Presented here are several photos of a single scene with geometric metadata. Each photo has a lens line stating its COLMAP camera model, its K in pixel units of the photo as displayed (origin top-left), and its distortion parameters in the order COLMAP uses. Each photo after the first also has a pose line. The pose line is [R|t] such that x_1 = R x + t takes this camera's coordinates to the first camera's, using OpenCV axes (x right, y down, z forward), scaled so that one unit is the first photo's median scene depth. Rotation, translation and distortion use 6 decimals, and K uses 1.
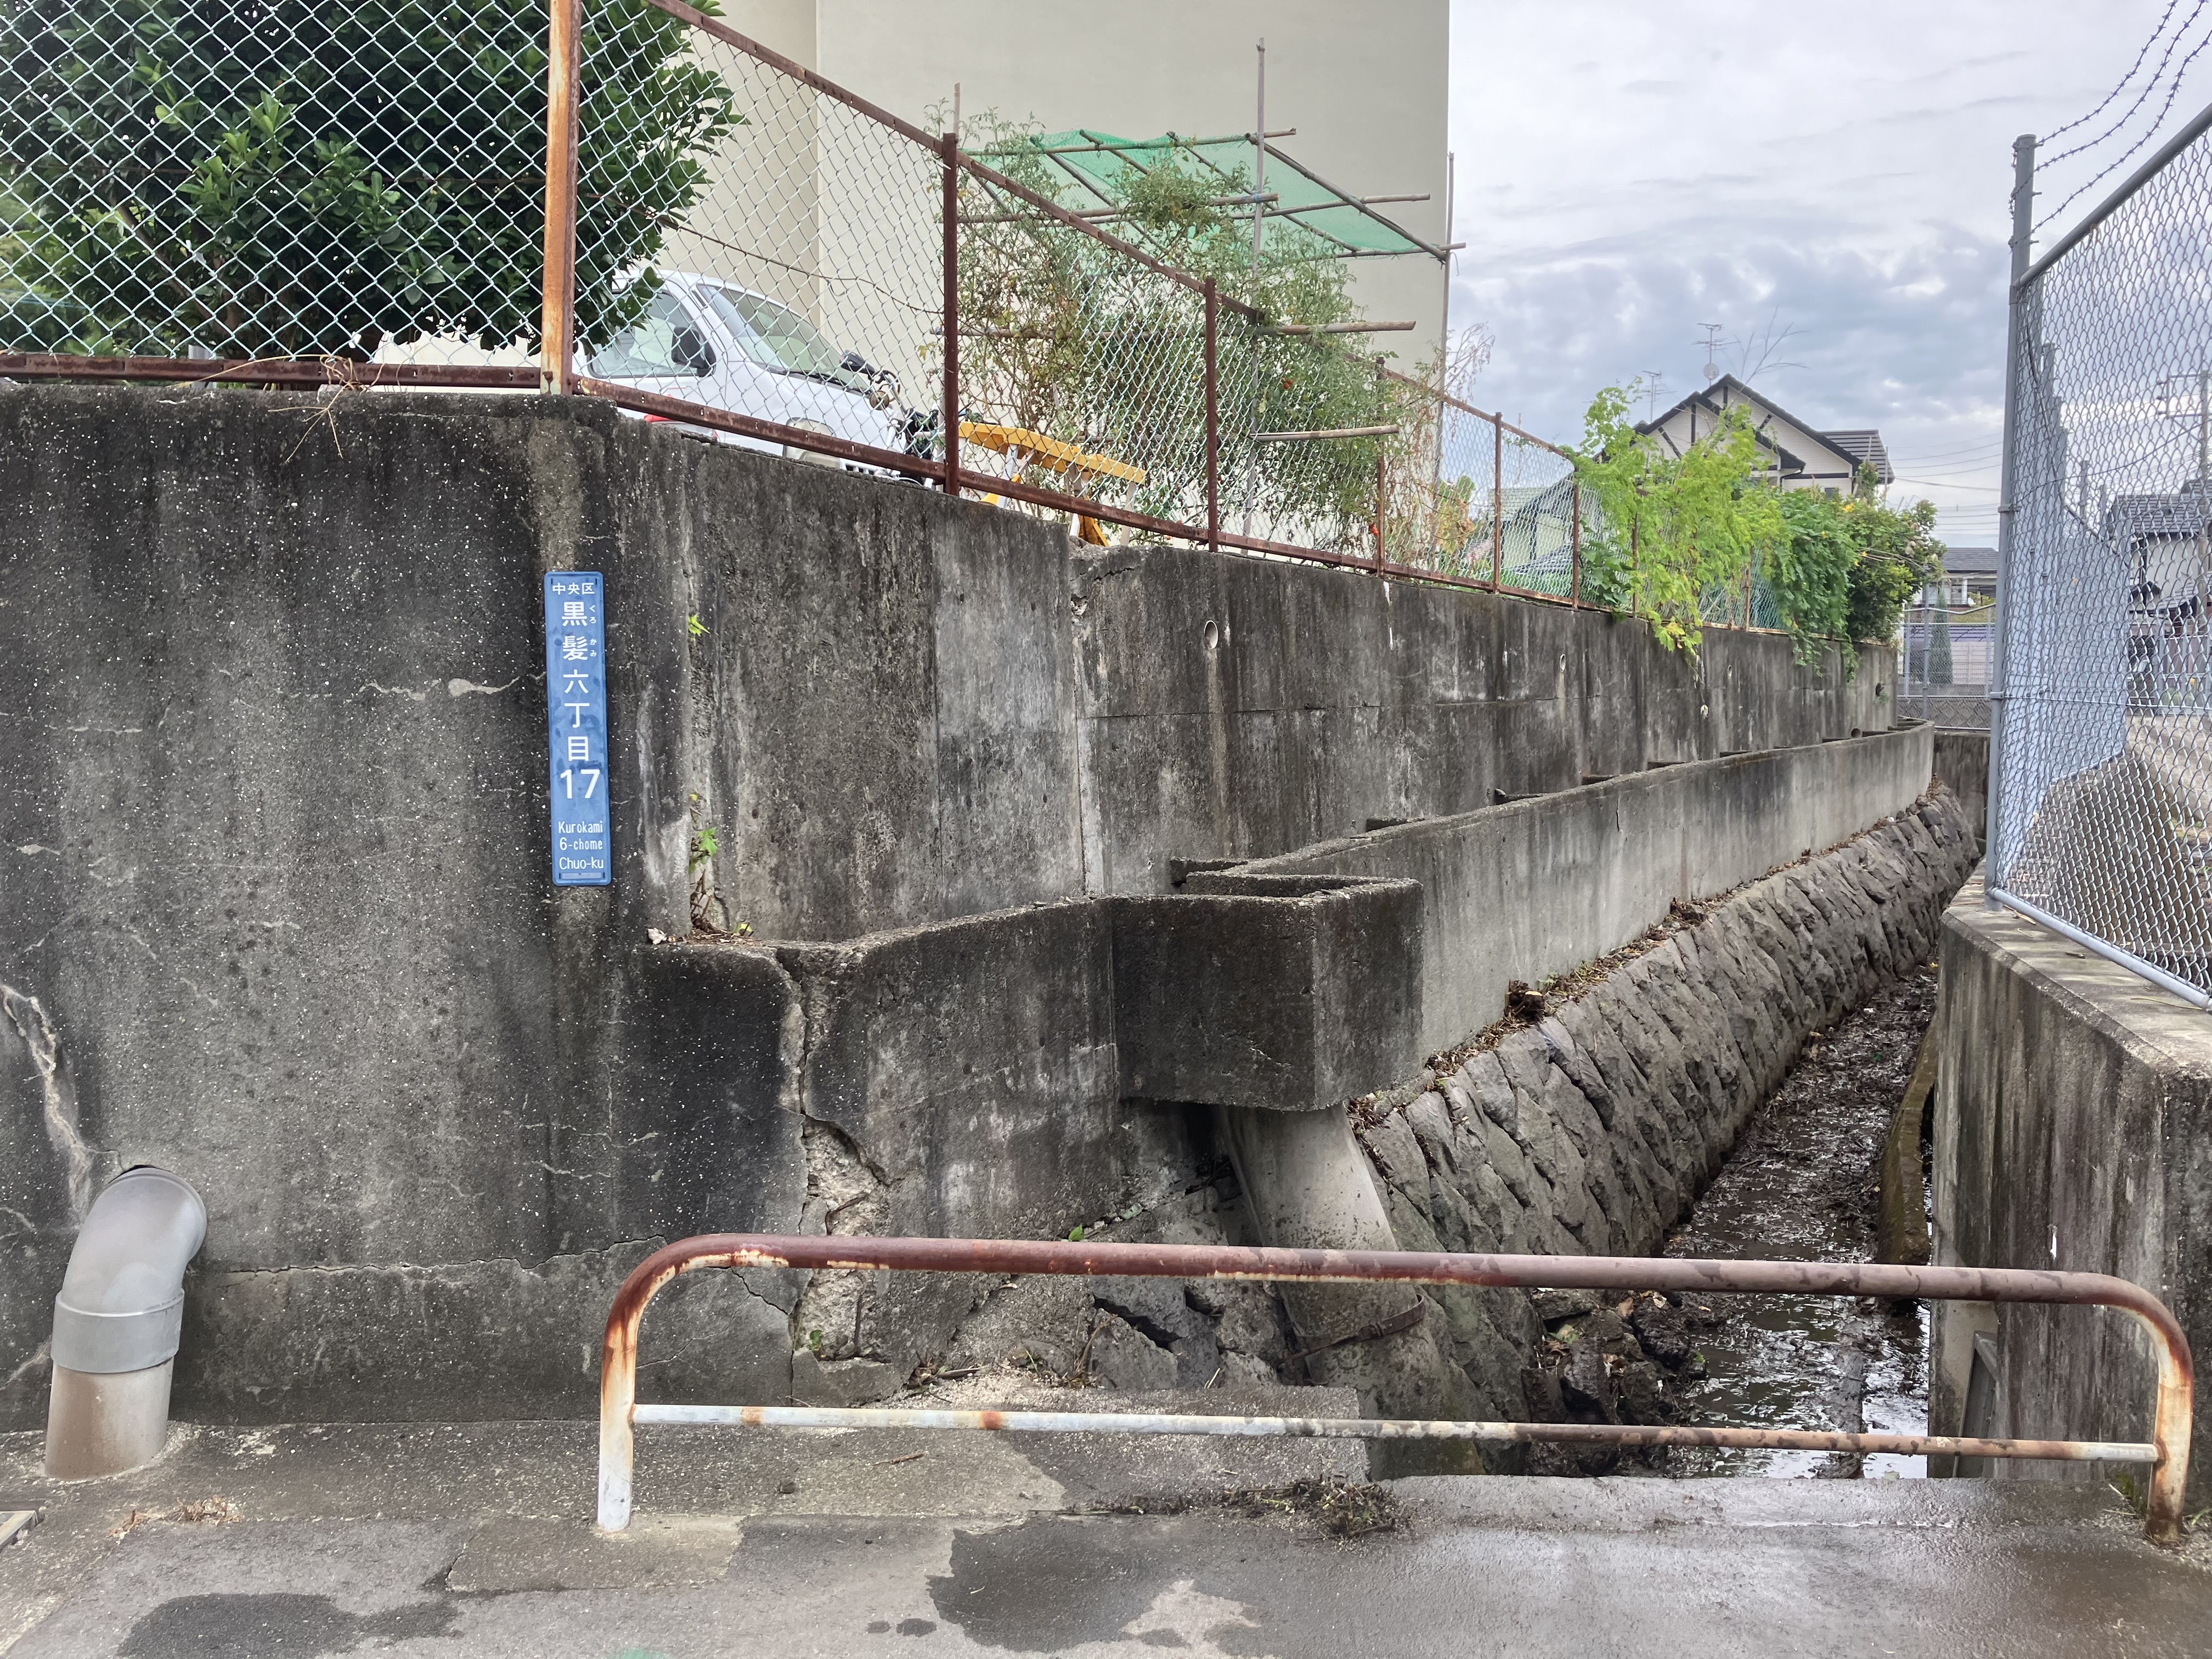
lens RADIAL K [[1768.2, 0, 1106.0], [0, 1768.2, 829.5], [0, 0, 1]] dist [0.005132, 0.002228]
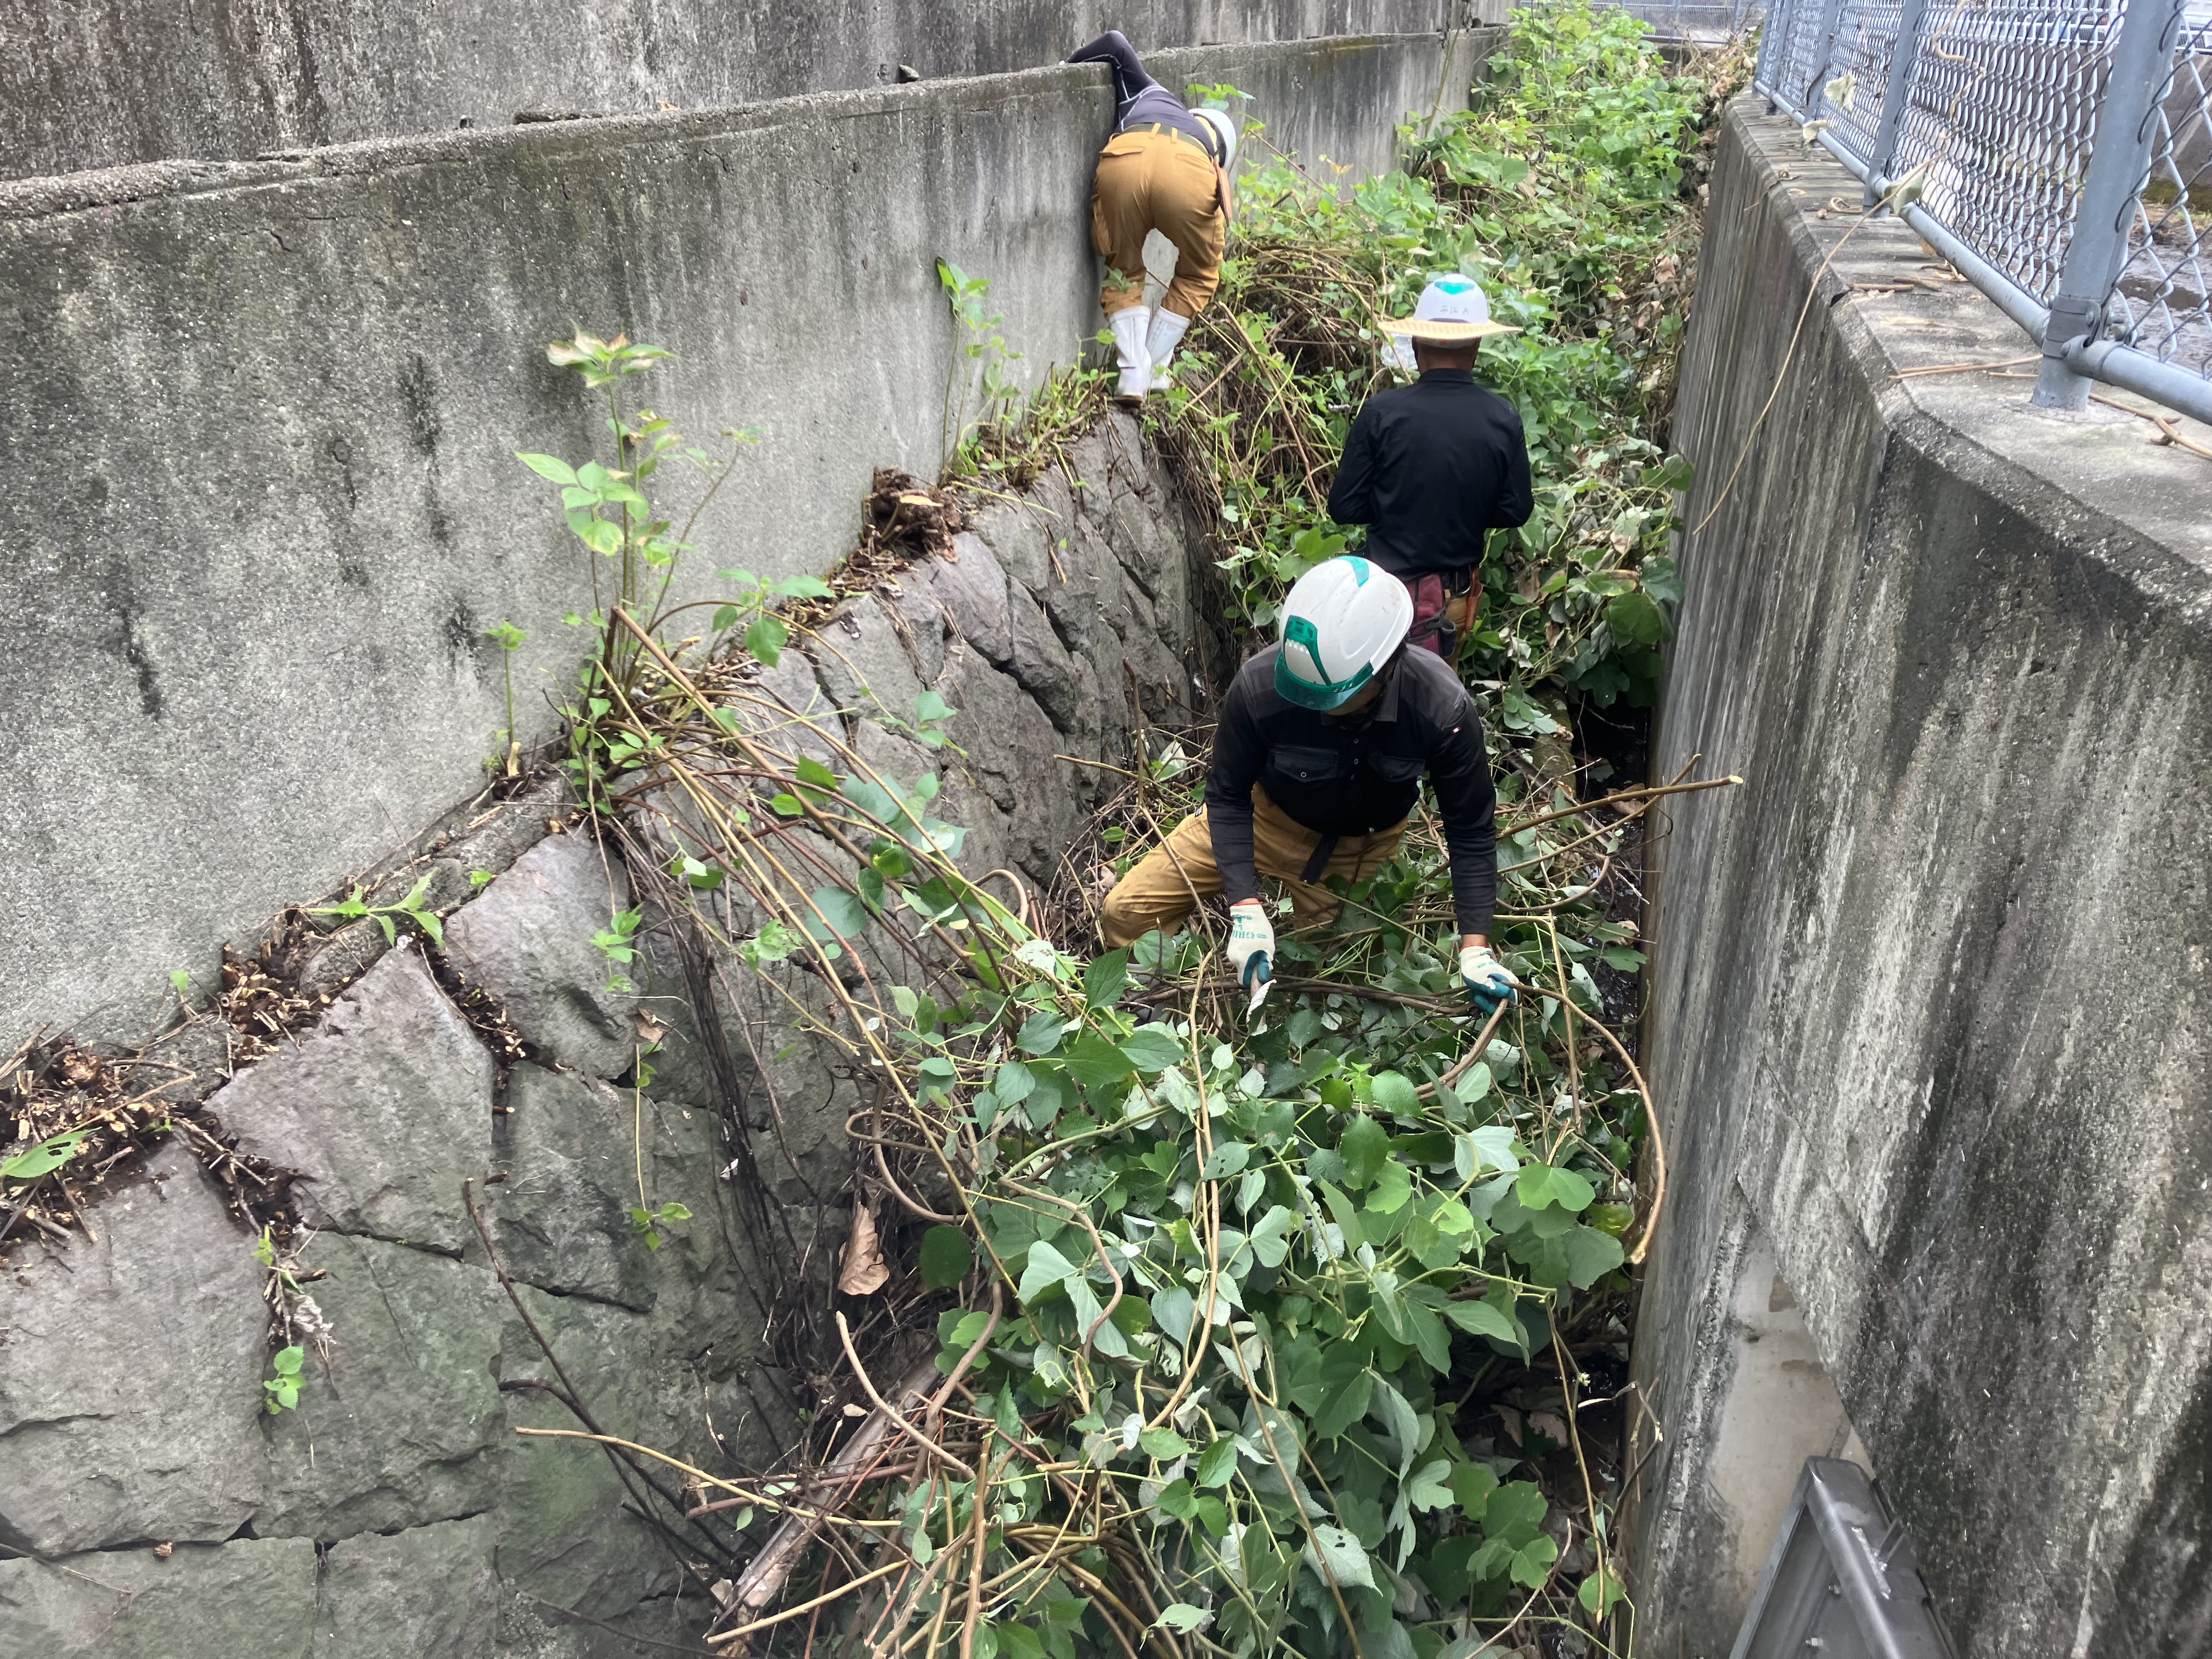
lens RADIAL K [[1775.1, 0, 976.0], [0, 1775.1, 832.7], [0, 0, 1]] dist [-0.000406, -0.001262]
pose [[0.986239, -0.053294, 0.156502, 0.173429], [-0.005883, 0.934708, 0.355368, 0.003250], [-0.165222, -0.351399, 0.921532, 0.501583]]
